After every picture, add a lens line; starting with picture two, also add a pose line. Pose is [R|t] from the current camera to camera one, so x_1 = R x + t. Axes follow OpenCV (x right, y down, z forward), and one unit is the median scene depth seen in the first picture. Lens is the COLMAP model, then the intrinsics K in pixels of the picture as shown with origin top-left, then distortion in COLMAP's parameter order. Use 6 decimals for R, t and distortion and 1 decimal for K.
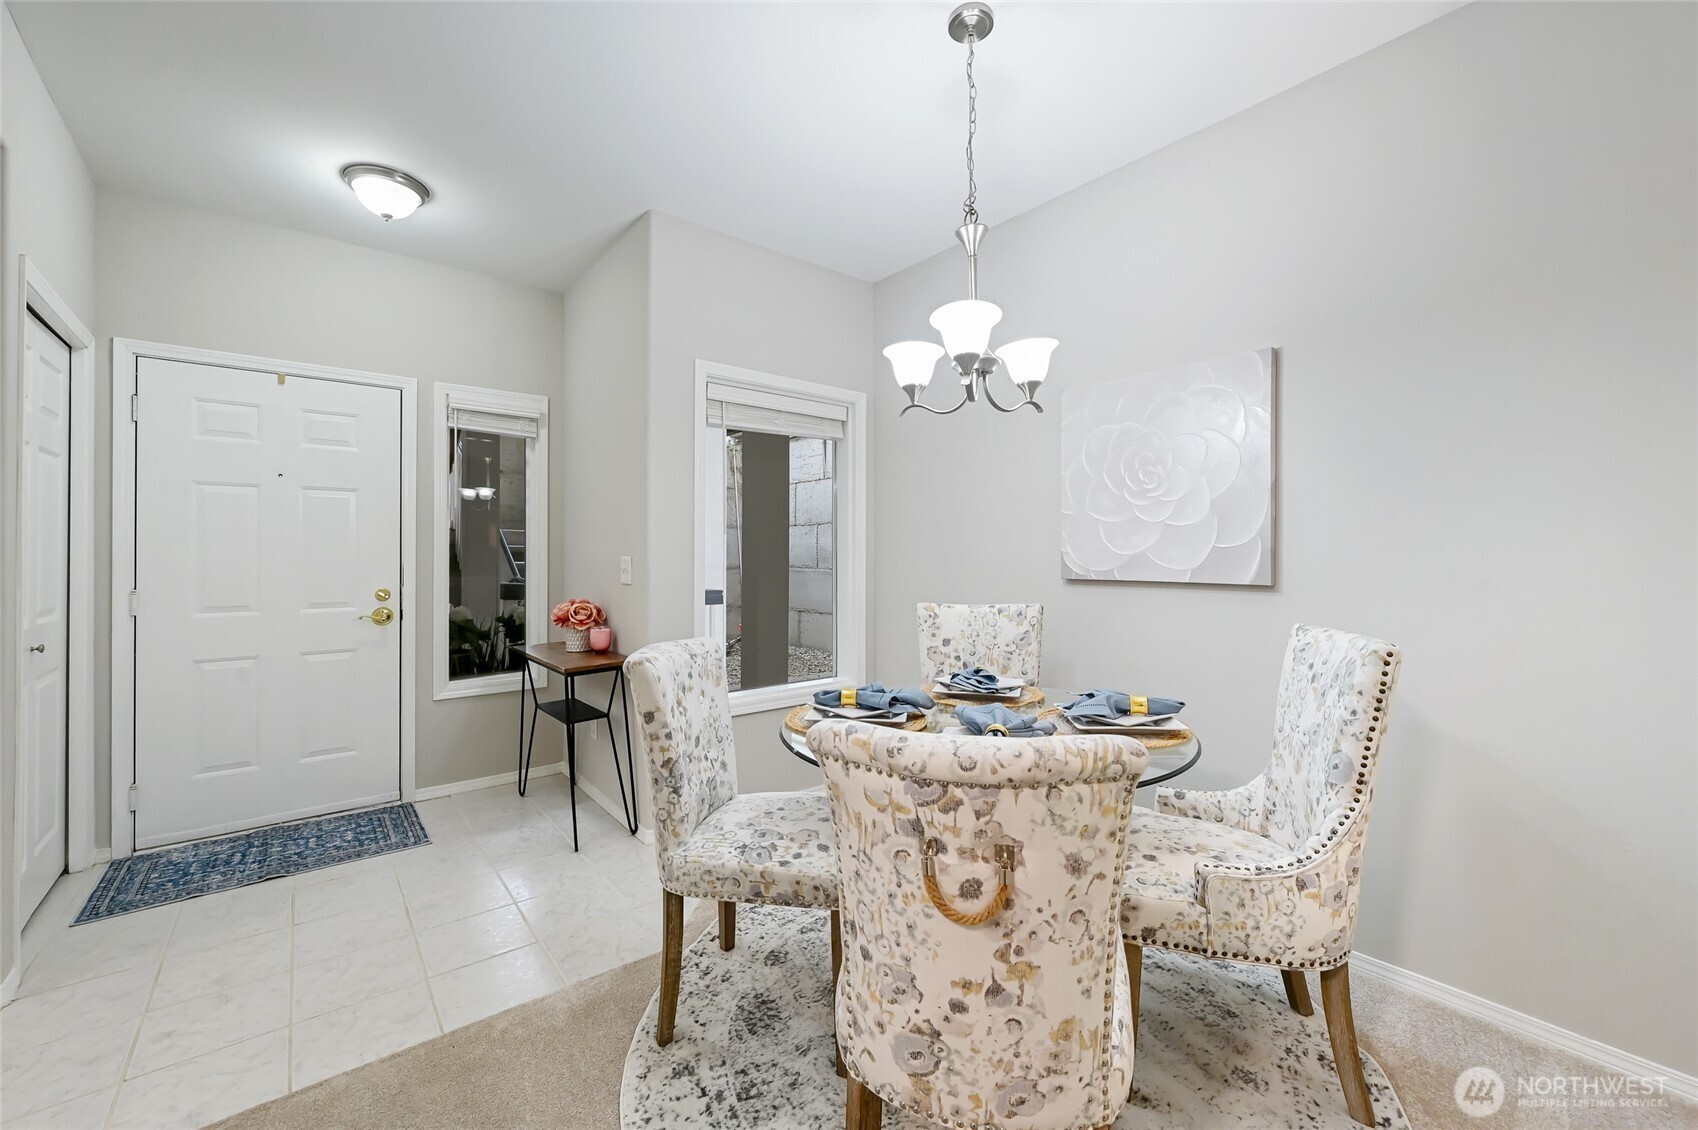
lens RADIAL K [[666.3, 0, 845.0], [0, 666.3, 551.9], [0, 0, 1]] dist [-0.001287, 0.000088]
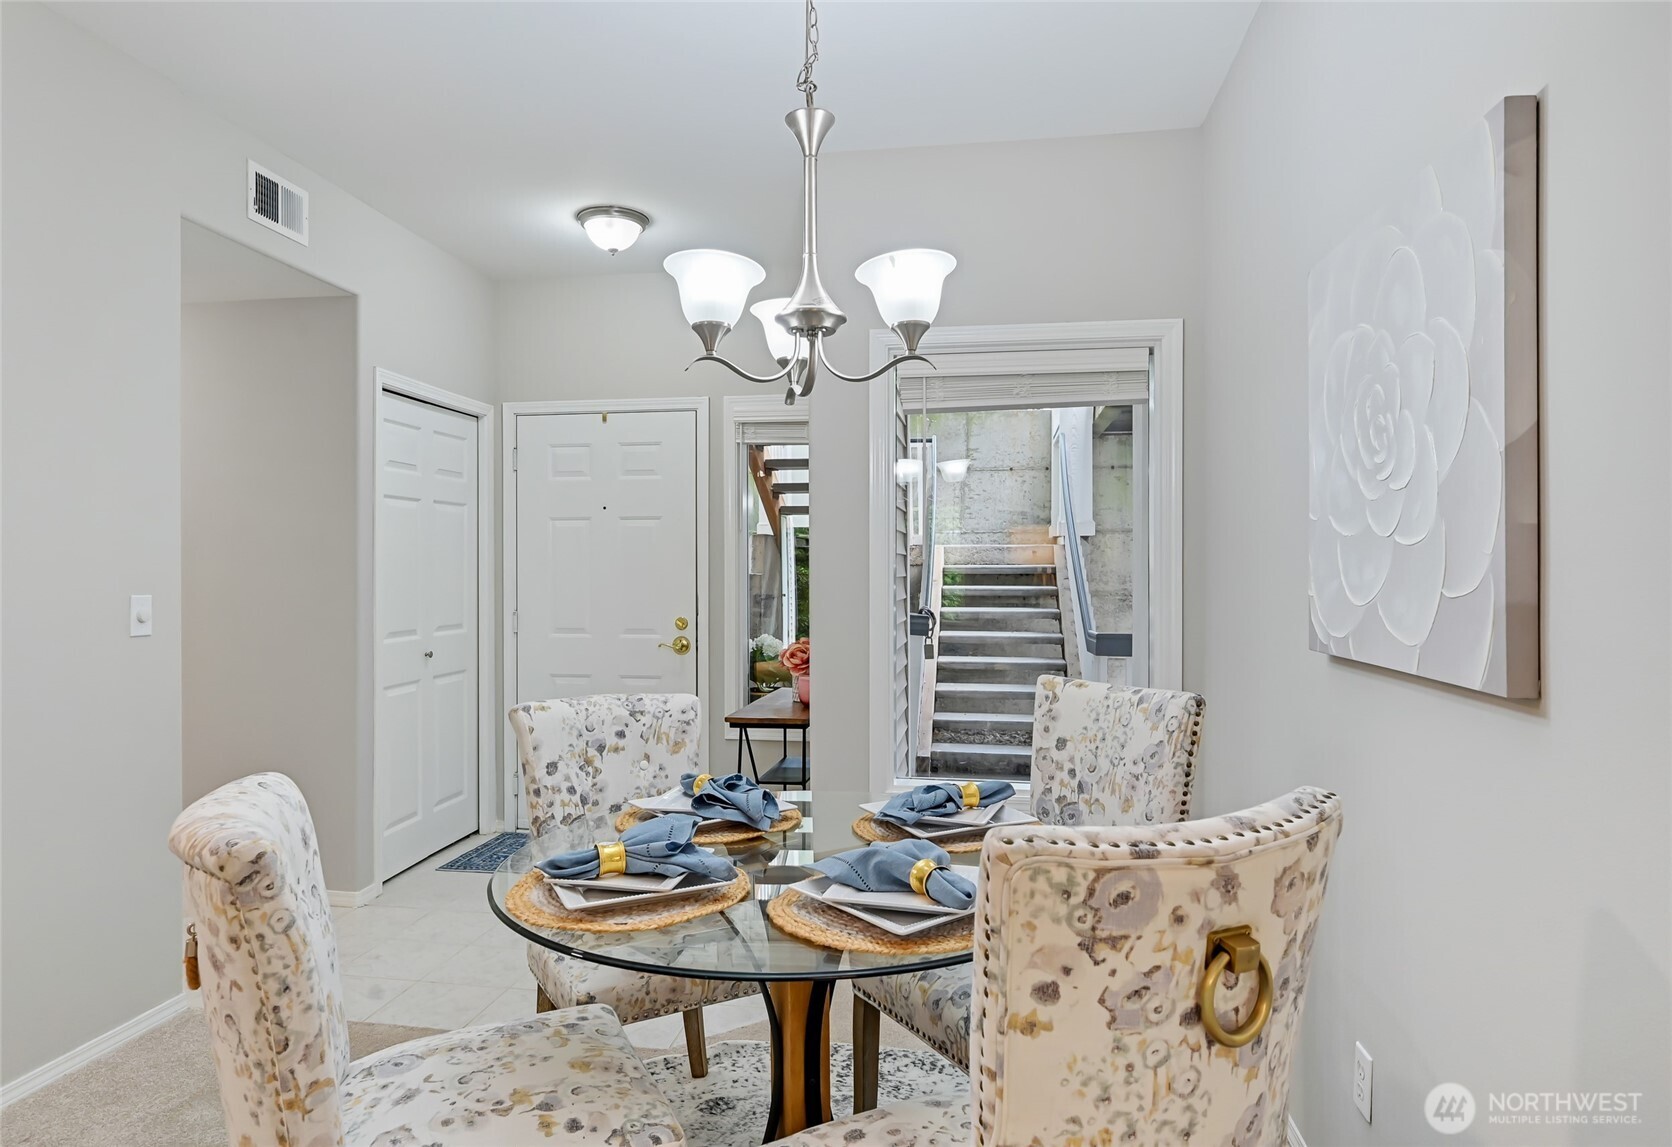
lens RADIAL K [[989.9, 0, 828.6], [0, 989.9, 565.8], [0, 0, 1]] dist [-0.006027, -0.000600]
pose [[0.664097, -0.000964, -0.747646, 0.675759], [-0.000138, 0.999999, -0.001413, -0.023022], [0.747646, 0.001041, 0.664096, 0.252427]]
